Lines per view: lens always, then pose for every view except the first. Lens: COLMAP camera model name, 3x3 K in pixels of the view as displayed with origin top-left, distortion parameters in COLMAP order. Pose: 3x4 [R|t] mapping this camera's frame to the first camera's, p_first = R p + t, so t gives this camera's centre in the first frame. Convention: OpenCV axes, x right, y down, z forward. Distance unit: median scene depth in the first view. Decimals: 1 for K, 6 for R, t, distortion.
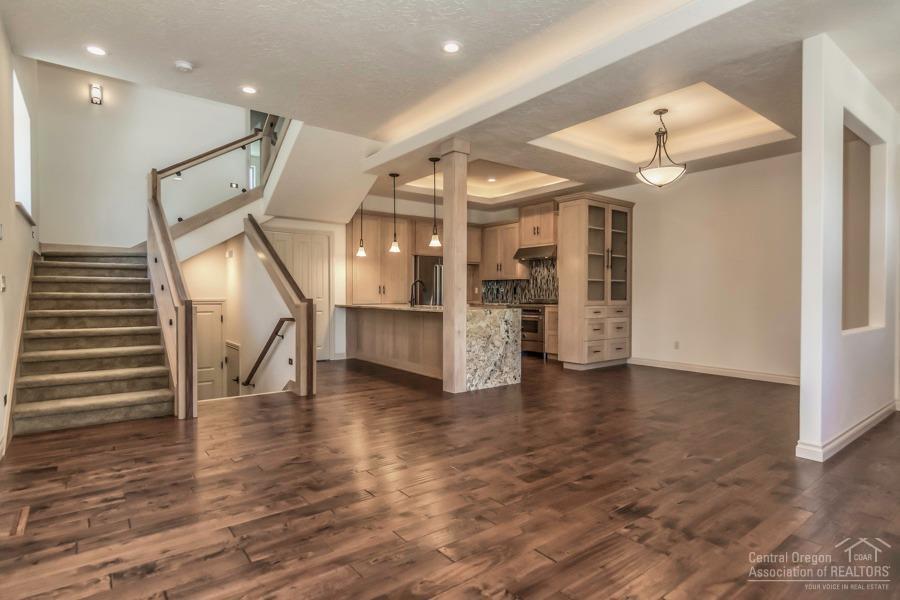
lens RADIAL K [[472.6, 0, 449.5], [0, 472.6, 301.5], [0, 0, 1]] dist [-0.000983, 0.000100]
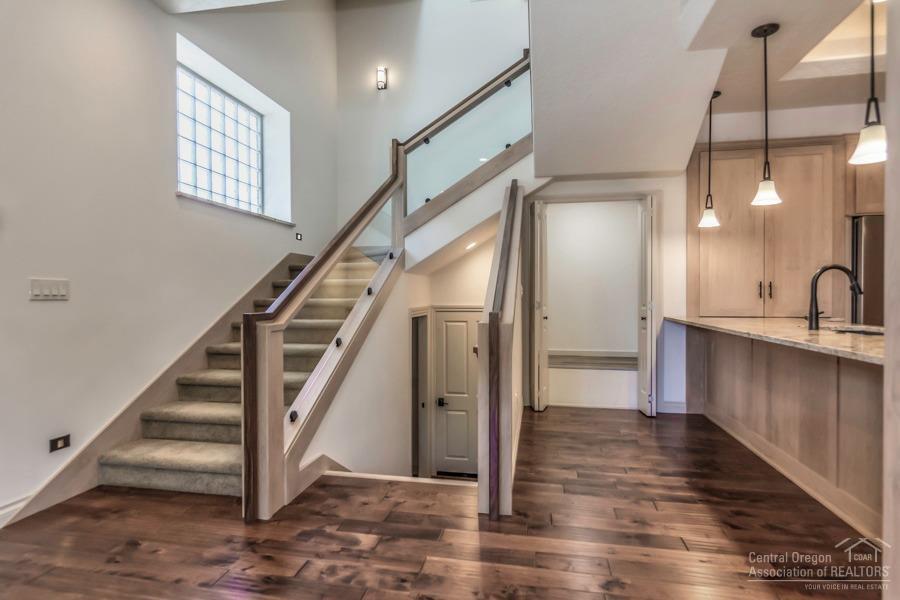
lens RADIAL K [[475.4, 0, 450.0], [0, 475.4, 300.0], [0, 0, 1]] dist [0.001100, -0.000269]
pose [[0.660713, 0.002018, -0.750636, 0.023112], [-0.006778, 0.999972, -0.003278, -0.011673], [0.750608, 0.007253, 0.660708, 0.479541]]
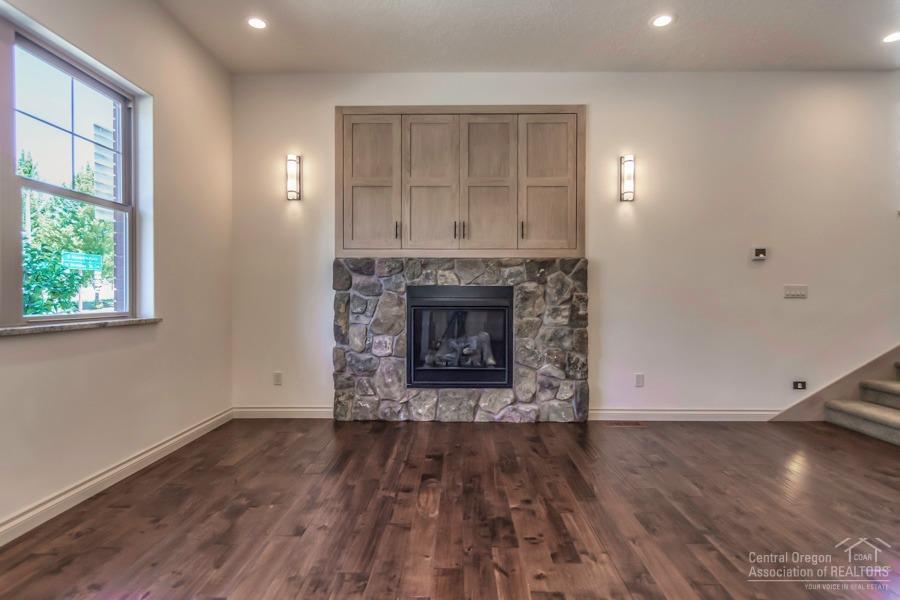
lens RADIAL K [[472.6, 0, 449.5], [0, 472.6, 301.5], [0, 0, 1]] dist [-0.000983, 0.000100]
pose [[-0.623859, 0.007867, -0.781497, 0.299222], [-0.013478, 0.999692, 0.020823, -0.012605], [0.781421, 0.023523, -0.623561, 0.522394]]
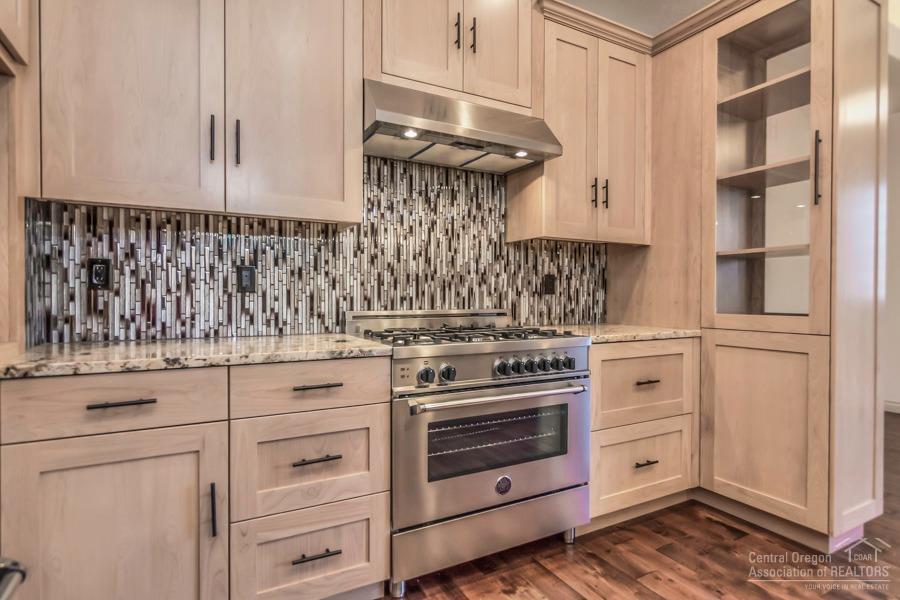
lens RADIAL K [[472.6, 0, 449.5], [0, 472.6, 301.5], [0, 0, 1]] dist [-0.000983, 0.000100]
pose [[0.160103, -0.010667, 0.987043, -0.074704], [0.013692, 0.999869, 0.008585, -0.017748], [-0.987005, 0.012140, 0.160229, 1.210019]]
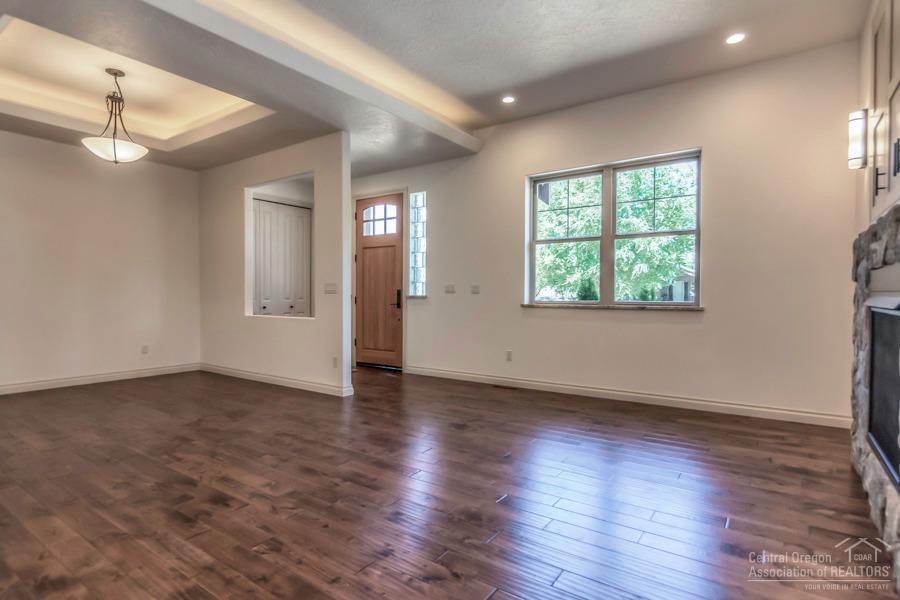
lens RADIAL K [[472.6, 0, 449.5], [0, 472.6, 301.5], [0, 0, 1]] dist [-0.000983, 0.000100]
pose [[-0.292167, -0.017518, 0.956207, -0.400397], [0.010689, 0.999710, 0.021581, -0.008042], [-0.956308, 0.016526, -0.291895, 0.522091]]
